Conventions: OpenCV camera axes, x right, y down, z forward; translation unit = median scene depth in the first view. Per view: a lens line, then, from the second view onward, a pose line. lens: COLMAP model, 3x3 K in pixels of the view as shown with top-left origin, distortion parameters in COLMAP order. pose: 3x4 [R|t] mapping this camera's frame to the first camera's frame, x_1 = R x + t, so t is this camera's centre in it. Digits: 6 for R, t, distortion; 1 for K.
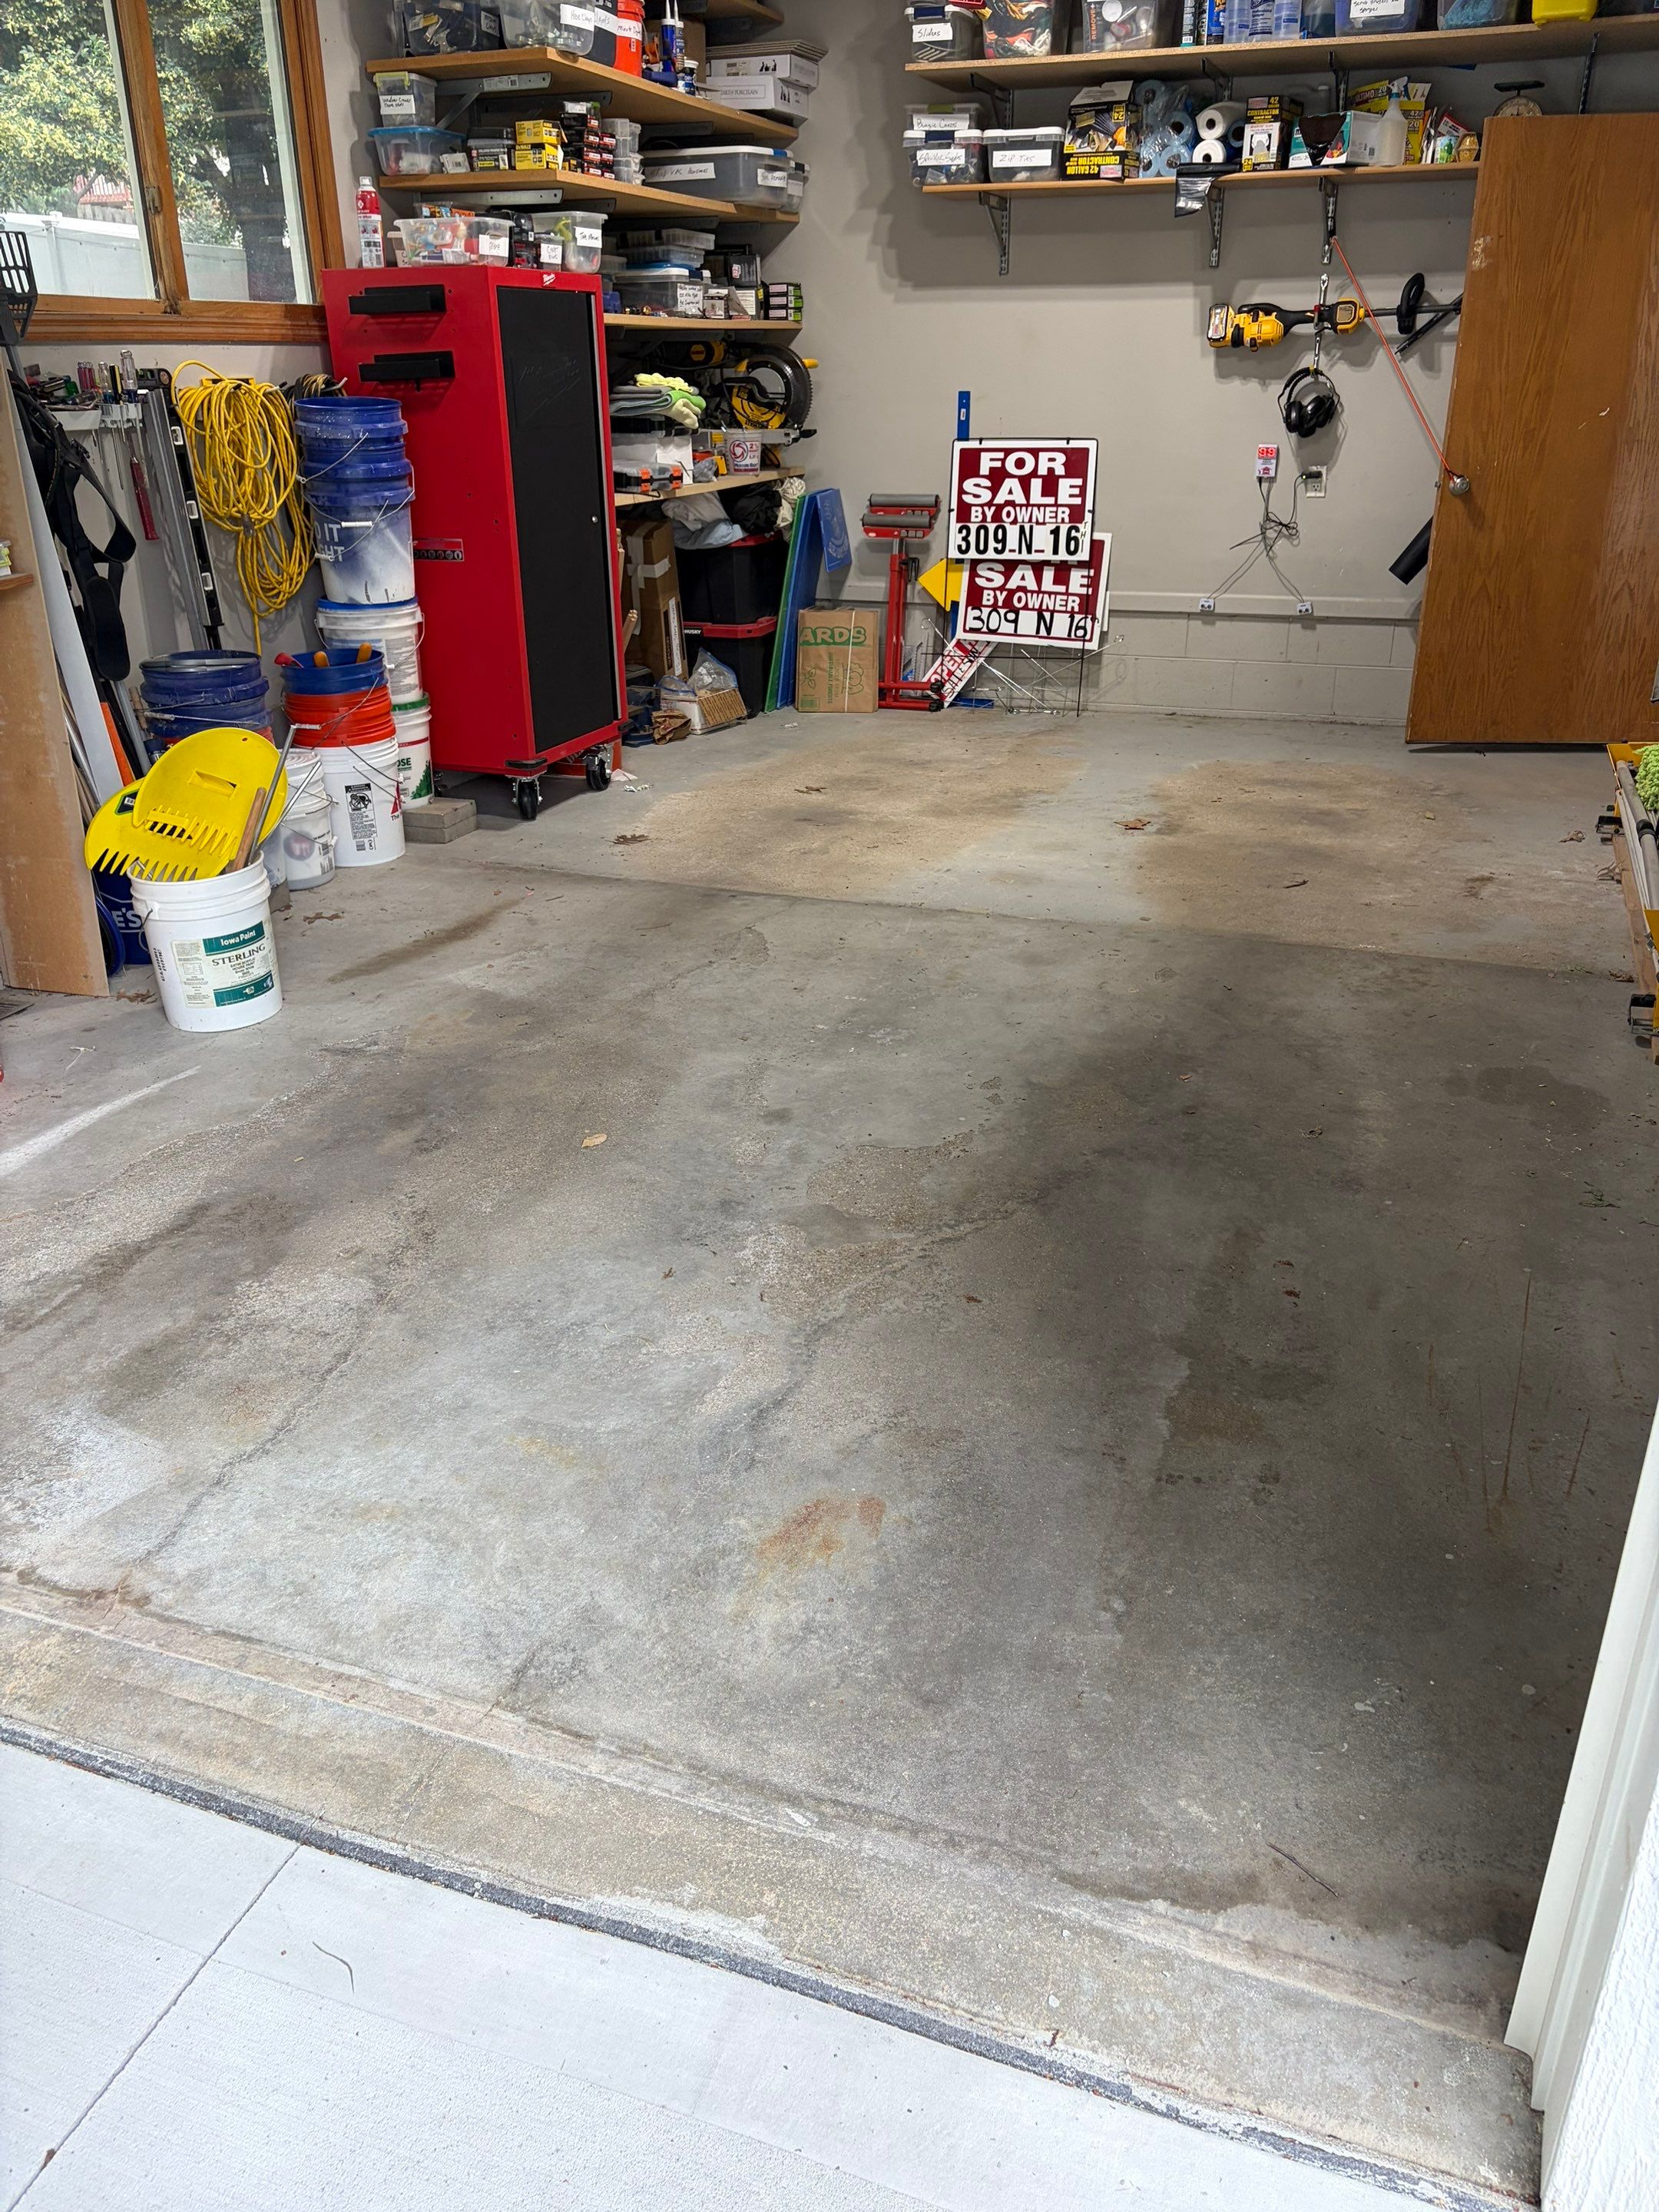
lens RADIAL K [[1654.7, 0, 838.4], [0, 1654.7, 1096.7], [0, 0, 1]] dist [0.031835, -0.040187]
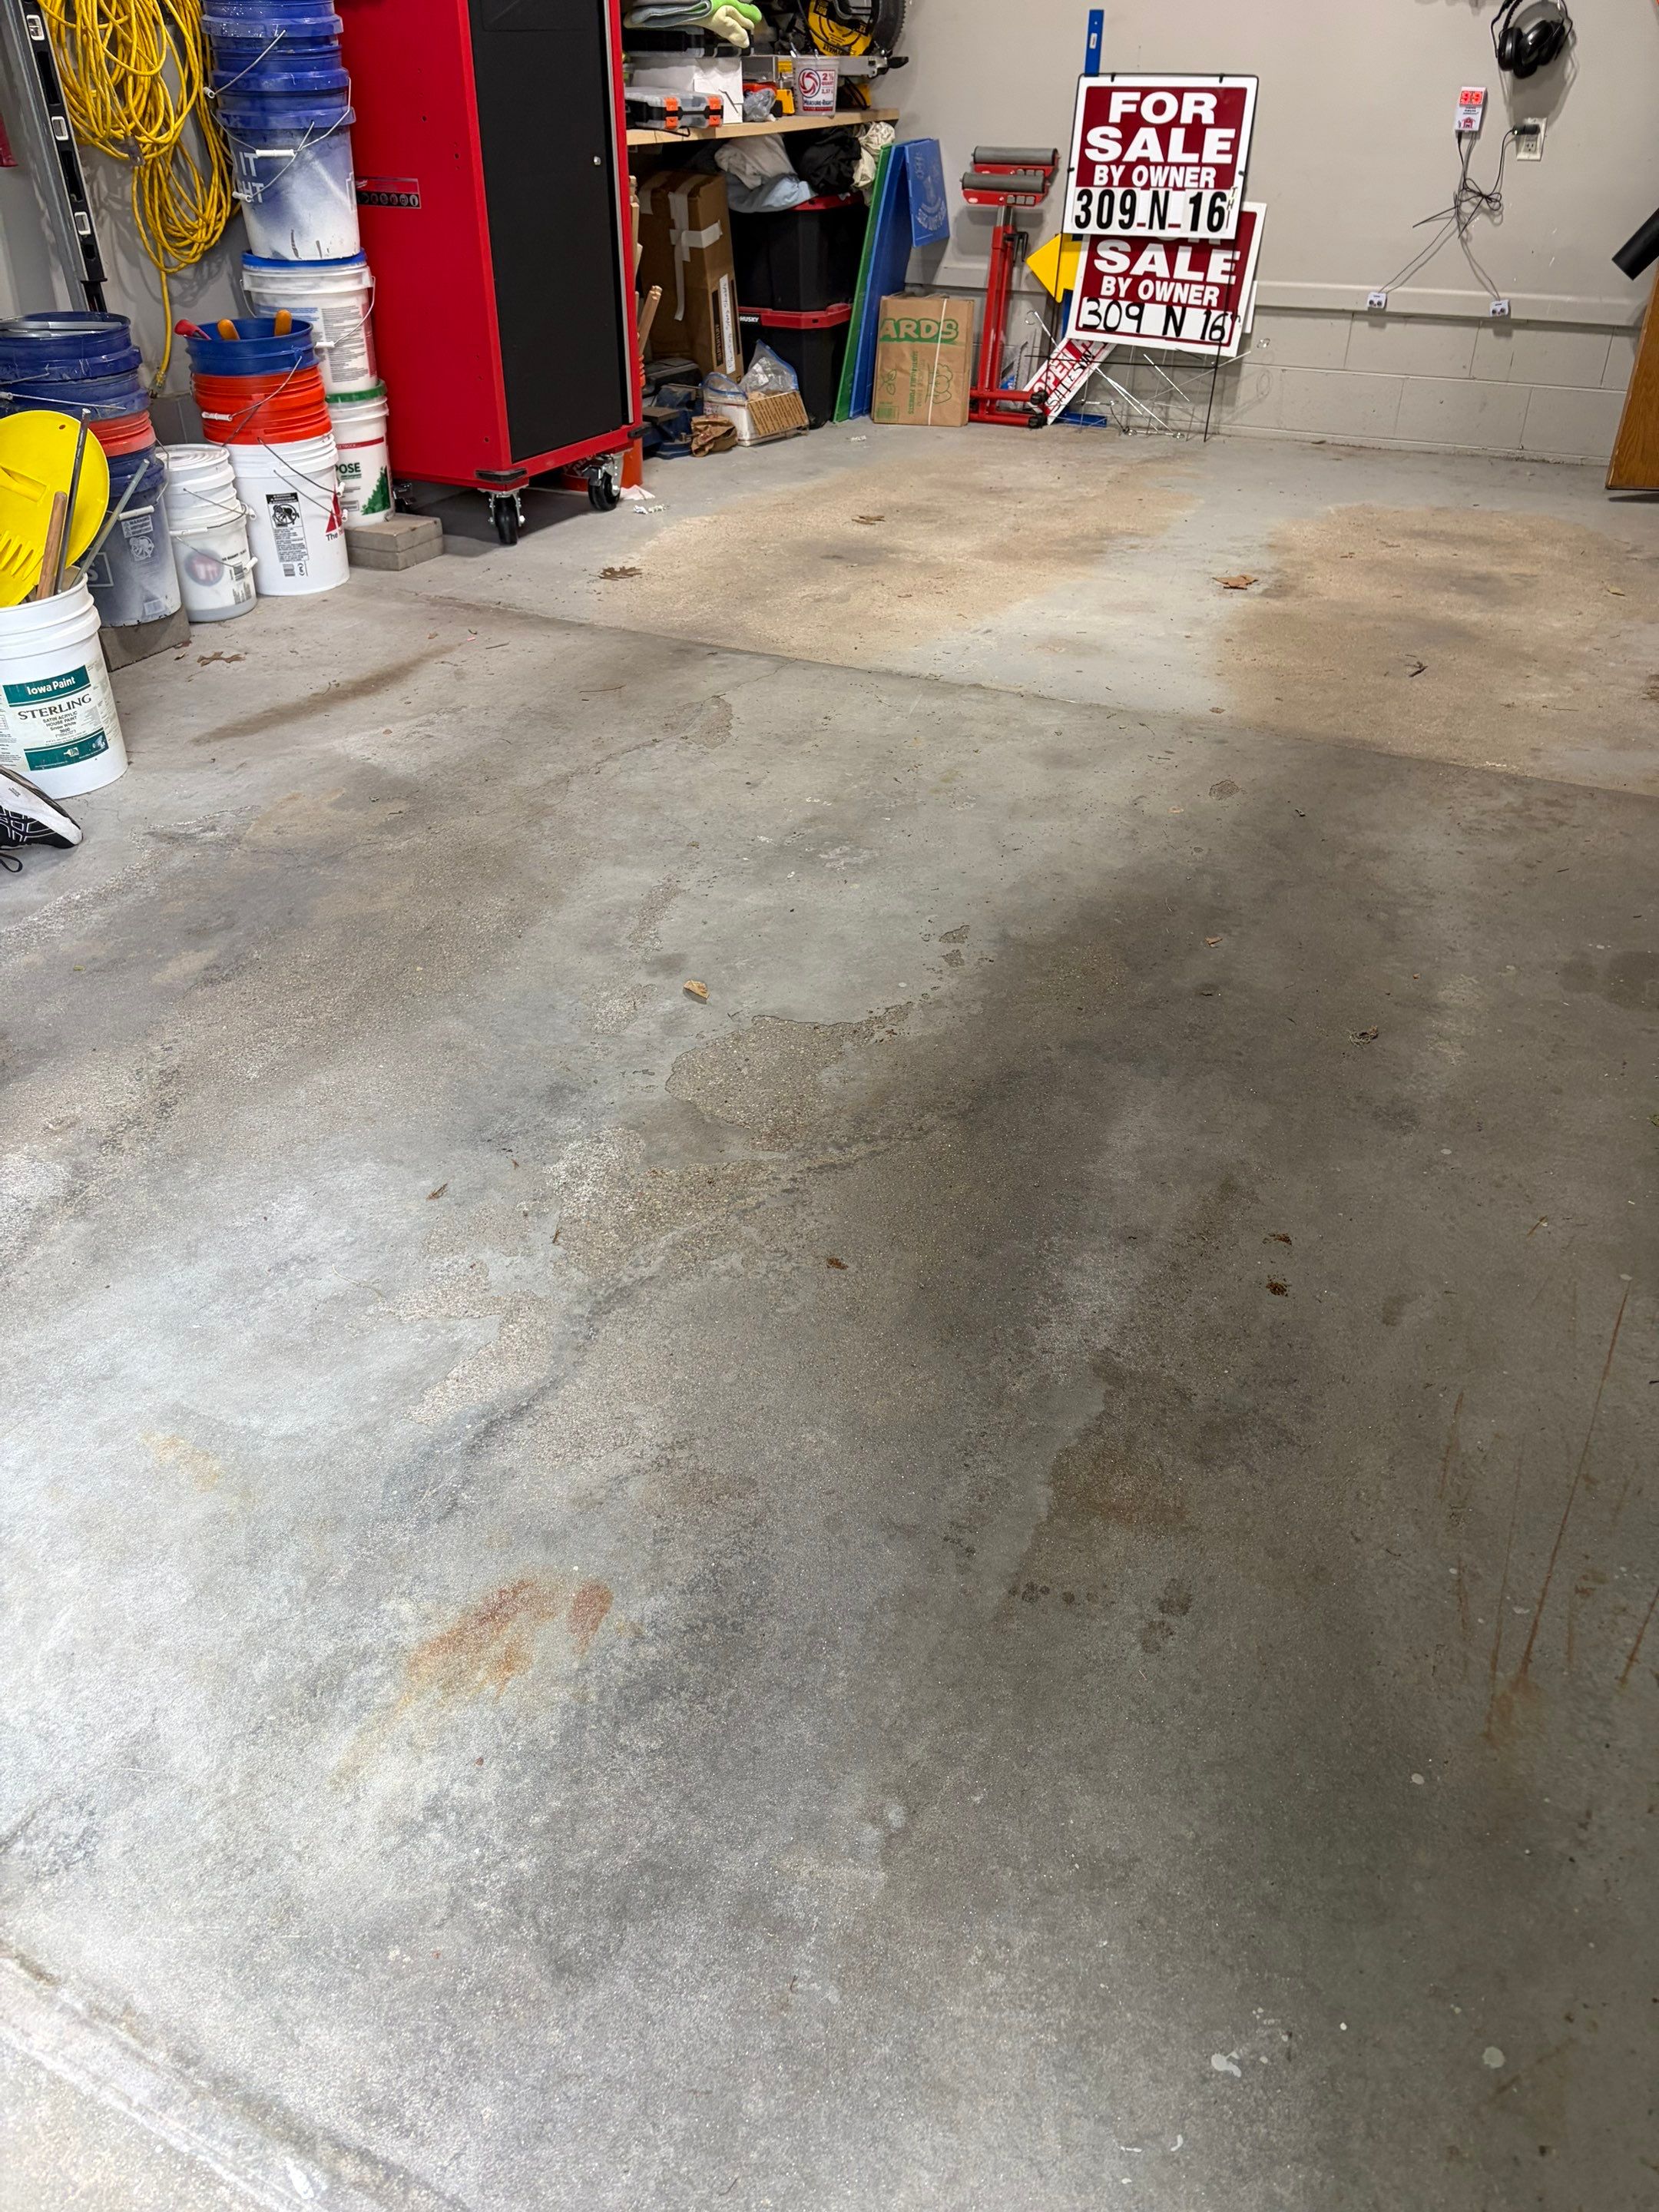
lens RADIAL K [[1654.7, 0, 835.6], [0, 1654.7, 1112.8], [0, 0, 1]] dist [0.031835, -0.040187]
pose [[0.994155, 0.069381, -0.082718, 0.102878], [-0.055158, 0.985035, 0.163289, -0.046582], [0.092809, -0.157772, 0.983104, 0.219042]]
